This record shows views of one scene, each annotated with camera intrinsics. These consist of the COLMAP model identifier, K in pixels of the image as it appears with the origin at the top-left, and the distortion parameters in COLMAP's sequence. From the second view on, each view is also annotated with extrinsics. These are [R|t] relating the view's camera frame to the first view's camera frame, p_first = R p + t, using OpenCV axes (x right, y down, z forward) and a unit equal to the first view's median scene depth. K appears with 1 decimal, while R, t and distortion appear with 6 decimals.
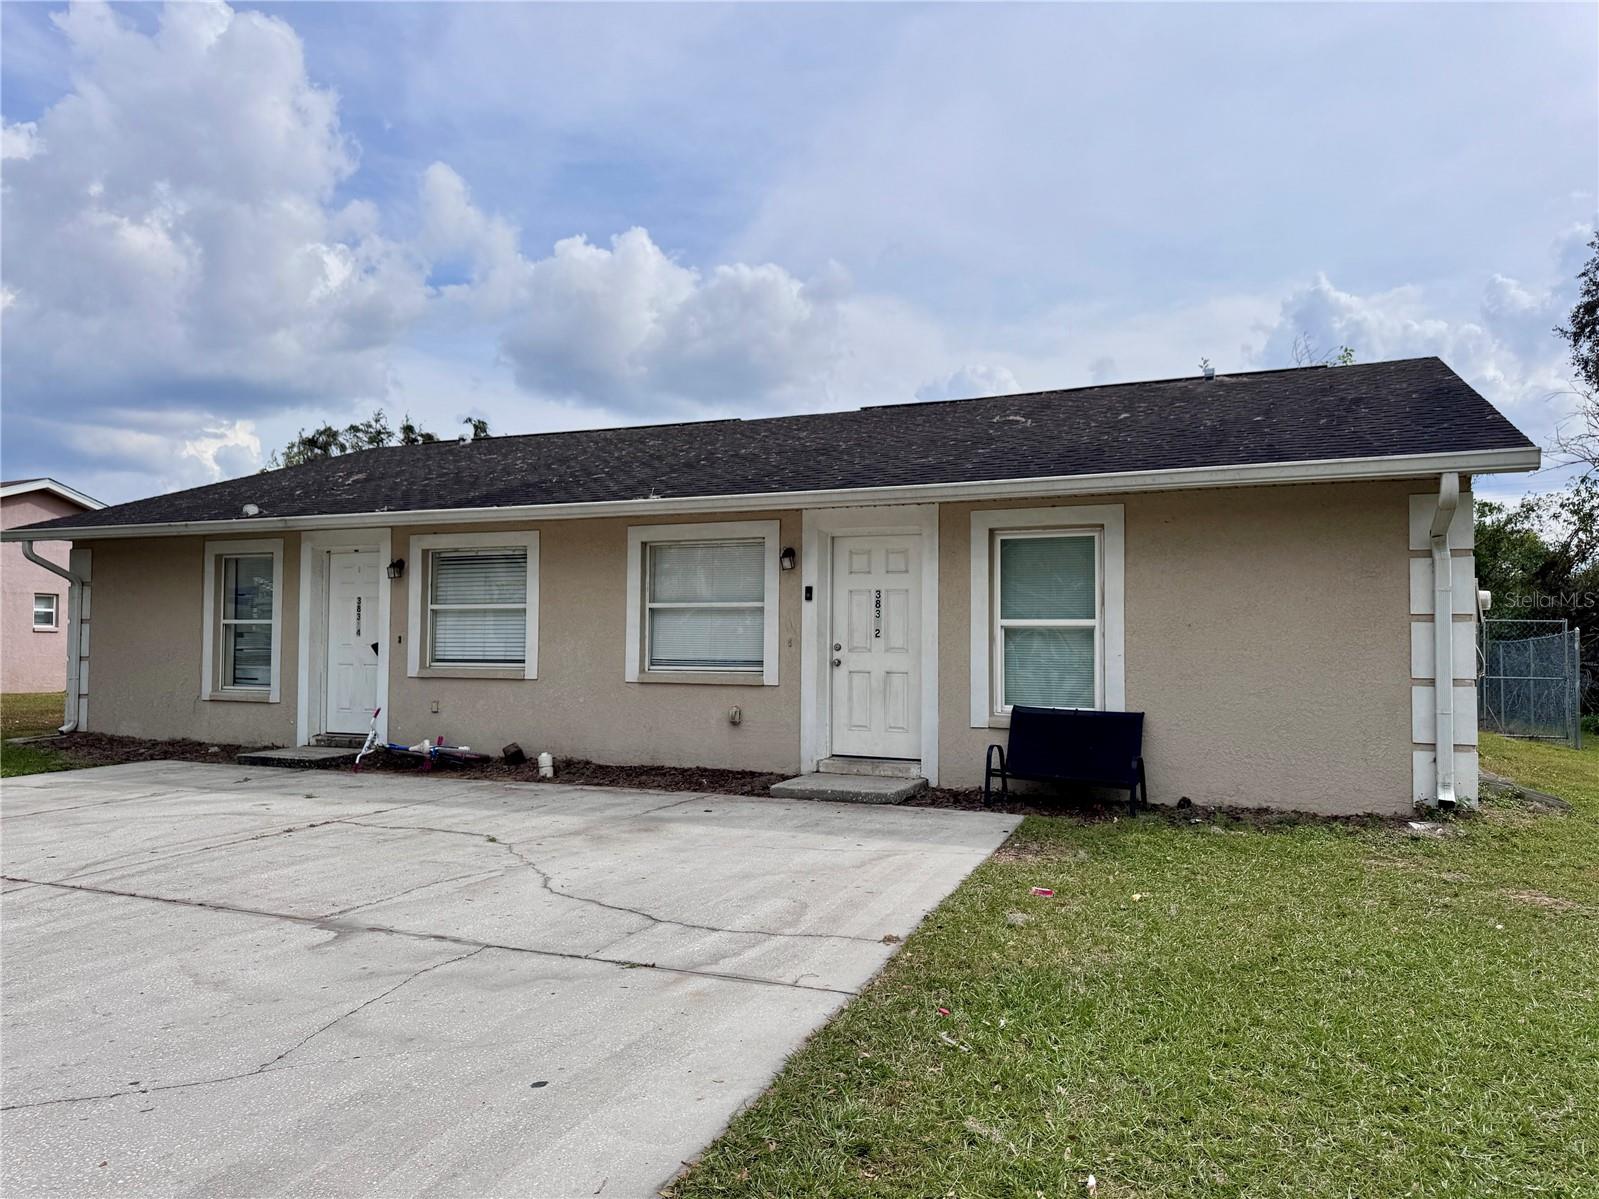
lens RADIAL K [[1124.6, 0, 811.6], [0, 1124.6, 594.3], [0, 0, 1]] dist [0.048809, -0.065921]
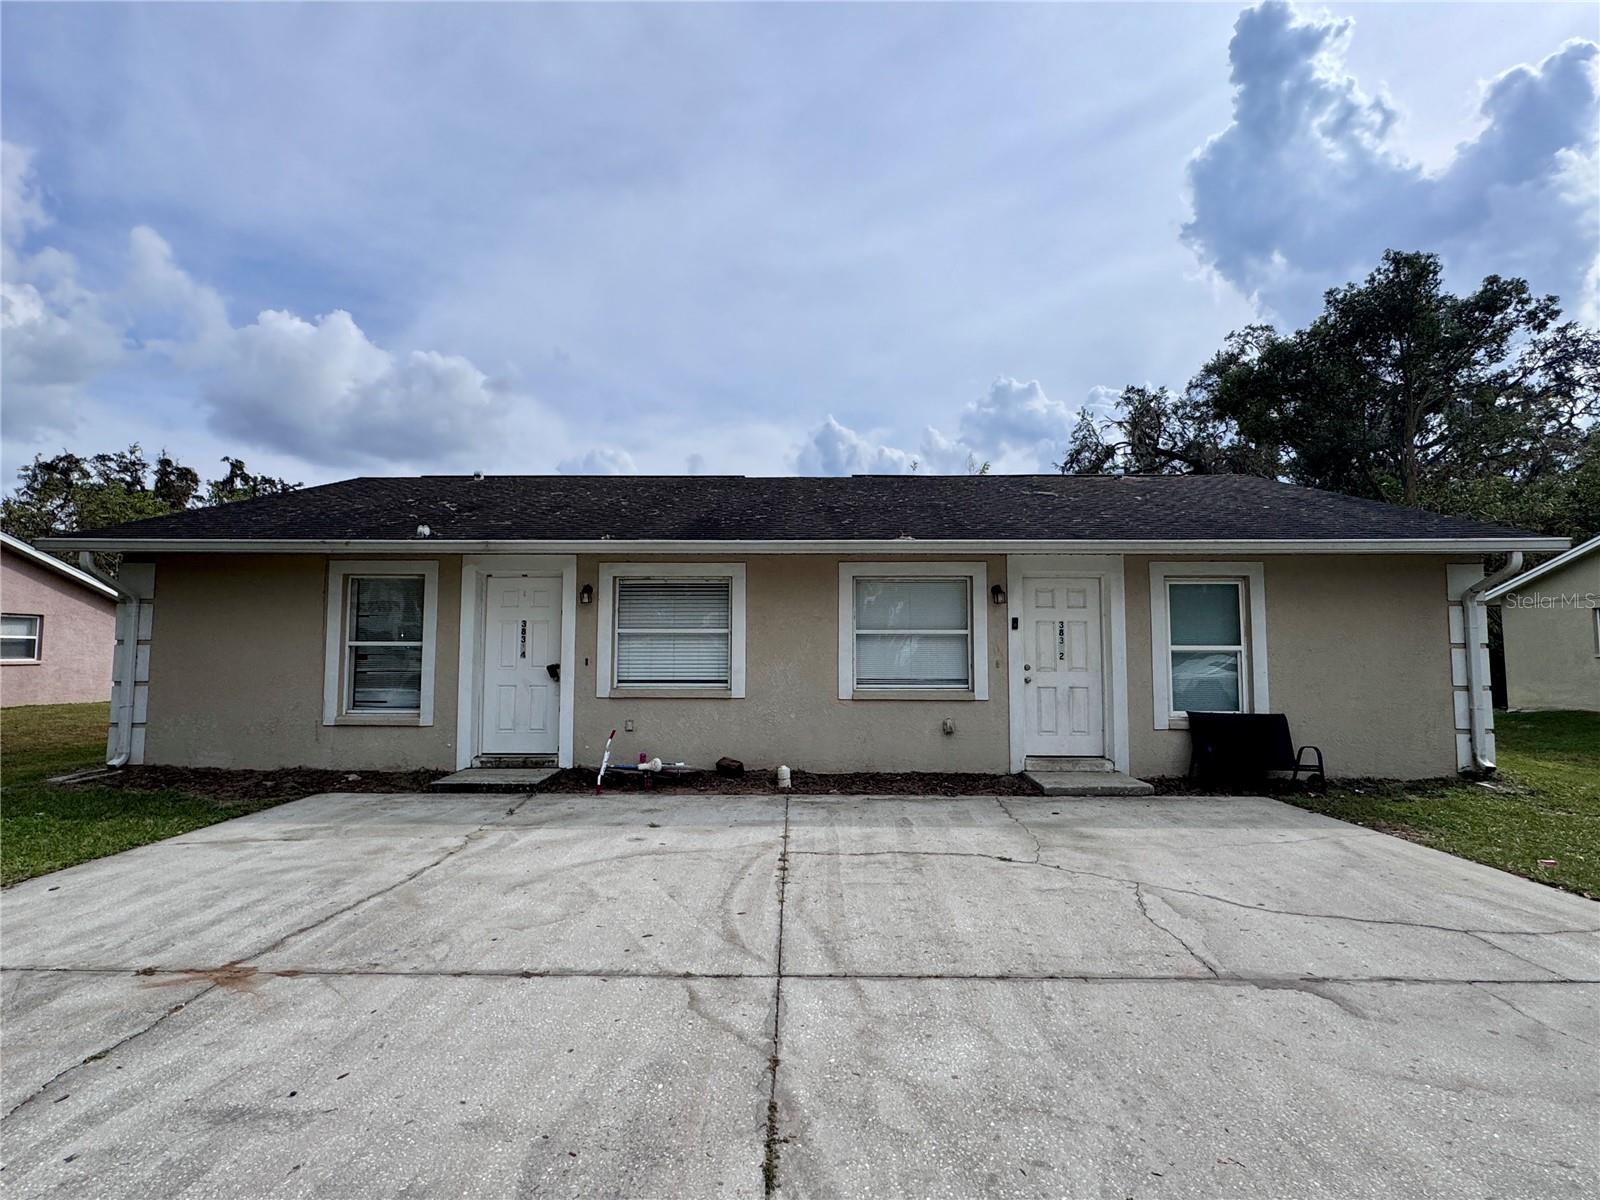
lens RADIAL K [[807.6, 0, 790.8], [0, 807.6, 607.3], [0, 0, 1]] dist [-0.002611, -0.000580]
pose [[0.924239, 0.018640, 0.381358, -0.513833], [-0.013368, 0.999775, -0.016469, -0.000694], [-0.381579, 0.010123, 0.924281, 0.260473]]
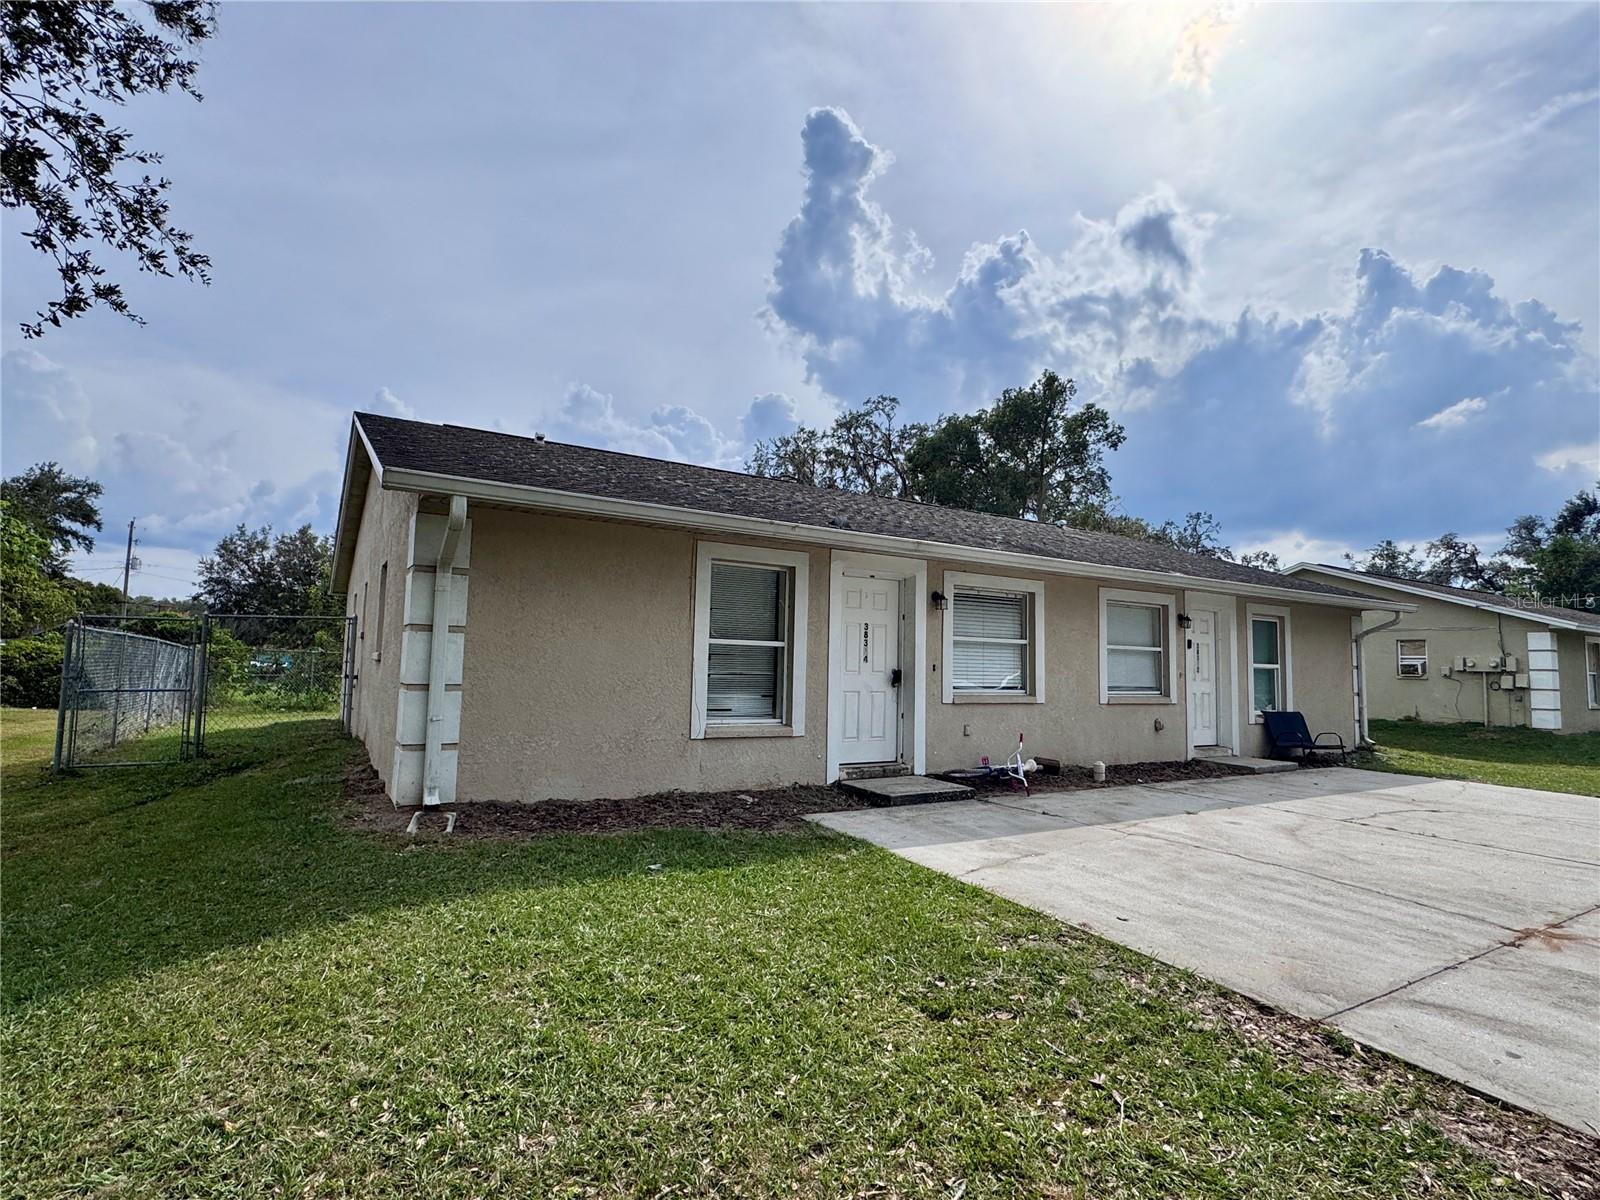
lens RADIAL K [[807.6, 0, 812.7], [0, 807.6, 612.2], [0, 0, 1]] dist [-0.002611, -0.000580]
pose [[0.565699, 0.066466, 0.821929, -1.126079], [-0.055562, 0.997553, -0.042428, 0.029243], [-0.822738, -0.021666, 0.568008, 0.727842]]
